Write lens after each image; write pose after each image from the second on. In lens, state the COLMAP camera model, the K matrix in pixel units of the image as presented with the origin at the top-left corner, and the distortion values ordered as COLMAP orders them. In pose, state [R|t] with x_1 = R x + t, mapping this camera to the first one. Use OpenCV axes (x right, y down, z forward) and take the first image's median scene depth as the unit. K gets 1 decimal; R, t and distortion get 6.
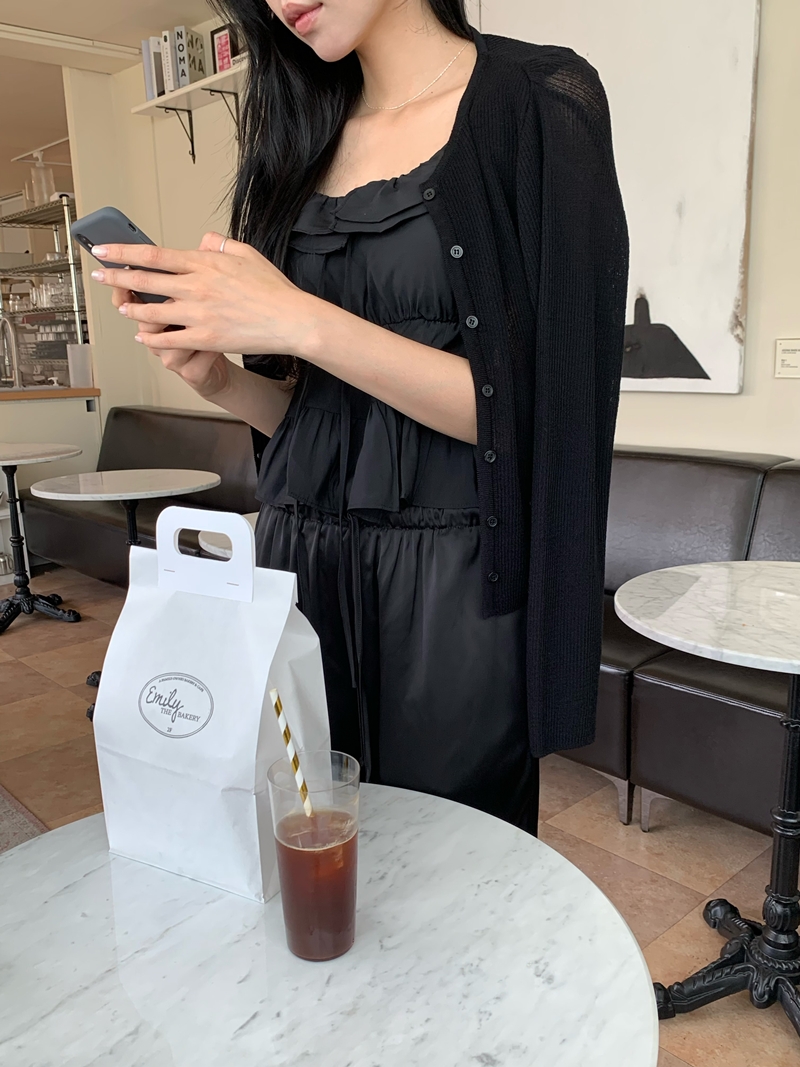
lens RADIAL K [[938.2, 0, 391.9], [0, 938.2, 534.1], [0, 0, 1]] dist [0.003012, -0.029106]
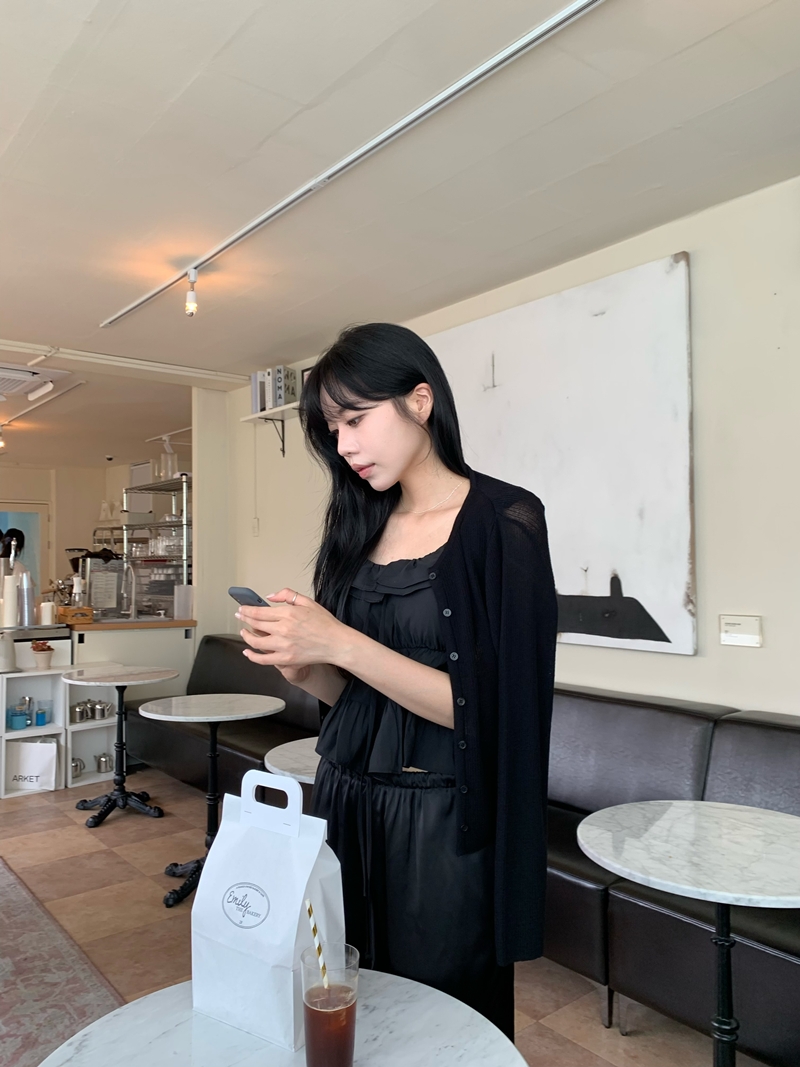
lens RADIAL K [[784.9, 0, 385.6], [0, 784.9, 533.5], [0, 0, 1]] dist [-0.026583, 0.017736]
pose [[0.997776, 0.022643, -0.062692, 0.029848], [-0.038110, 0.965434, -0.257845, -0.039109], [0.054686, 0.259661, 0.964150, -0.174700]]
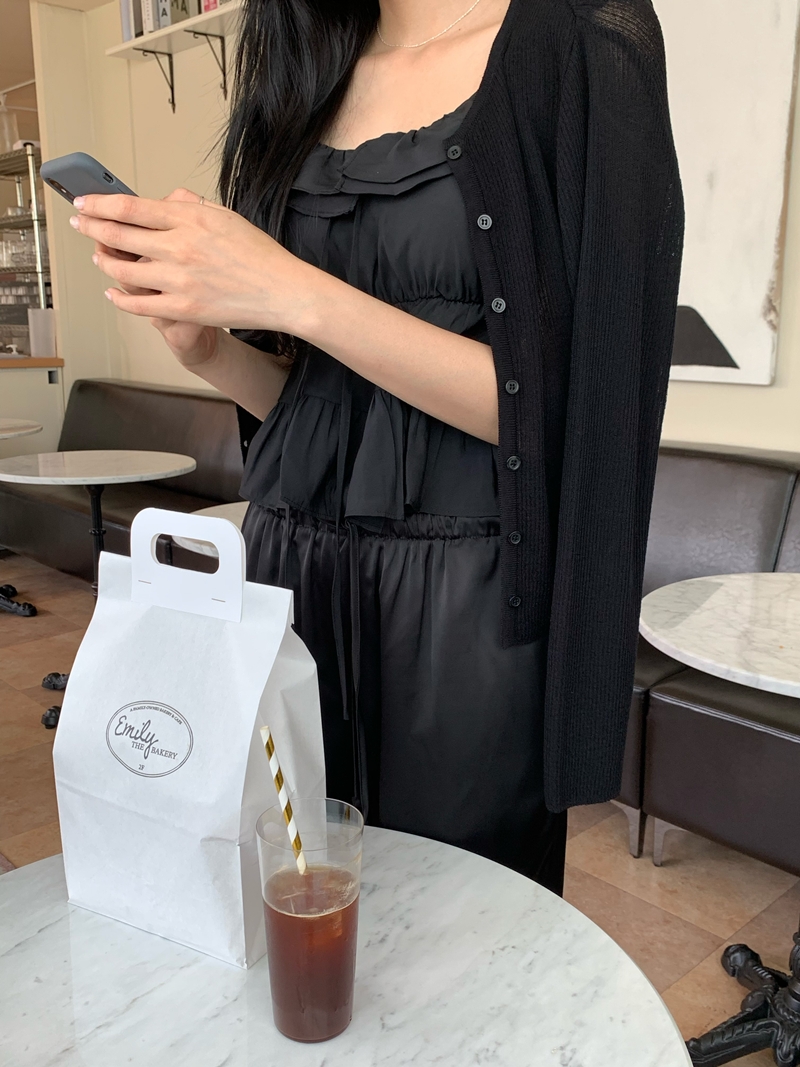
lens RADIAL K [[1025.2, 0, 396.5], [0, 1025.2, 535.7], [0, 0, 1]] dist [-0.012402, 0.000000]
pose [[0.999560, 0.024651, 0.016482, -0.010175], [-0.024811, 0.999646, 0.009602, -0.008576], [-0.016239, -0.010006, 0.999818, 0.024699]]
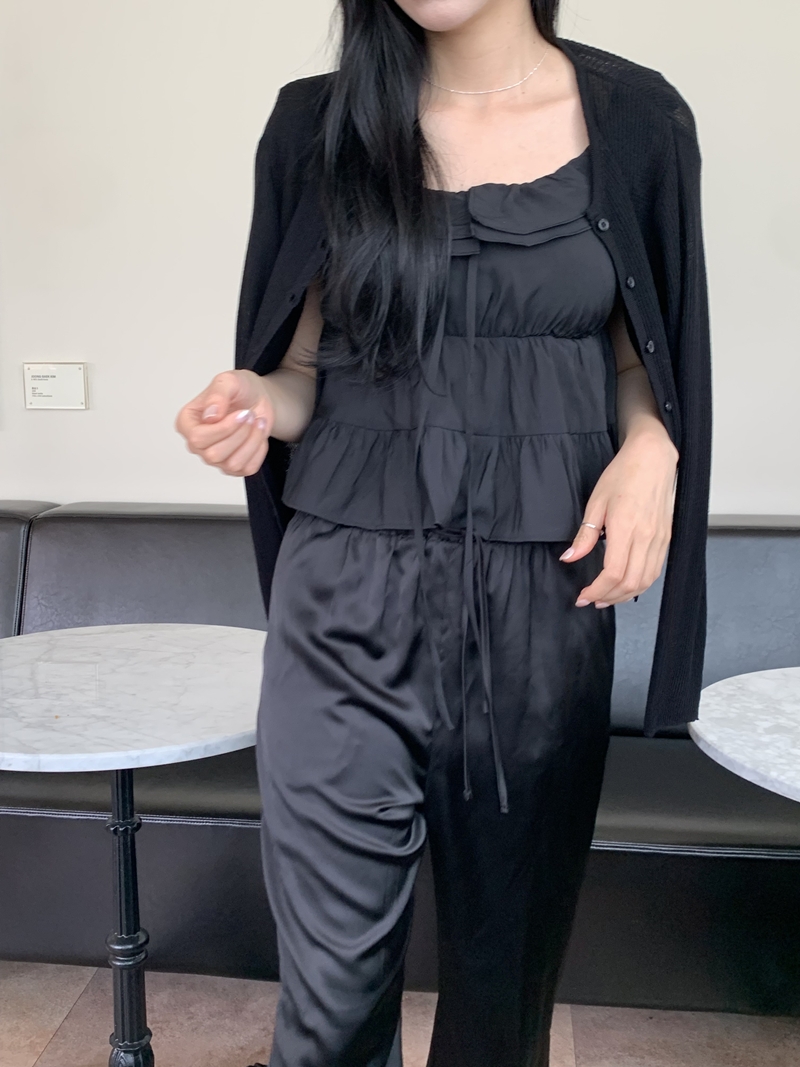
lens RADIAL K [[1109.7, 0, 396.0], [0, 1109.7, 531.4], [0, 0, 1]] dist [-0.013818, 0.000000]
pose [[0.748657, -0.074210, 0.658791, -0.005807], [0.114259, 0.993289, -0.017956, -0.005905], [-0.653038, 0.088715, 0.752111, 0.101356]]
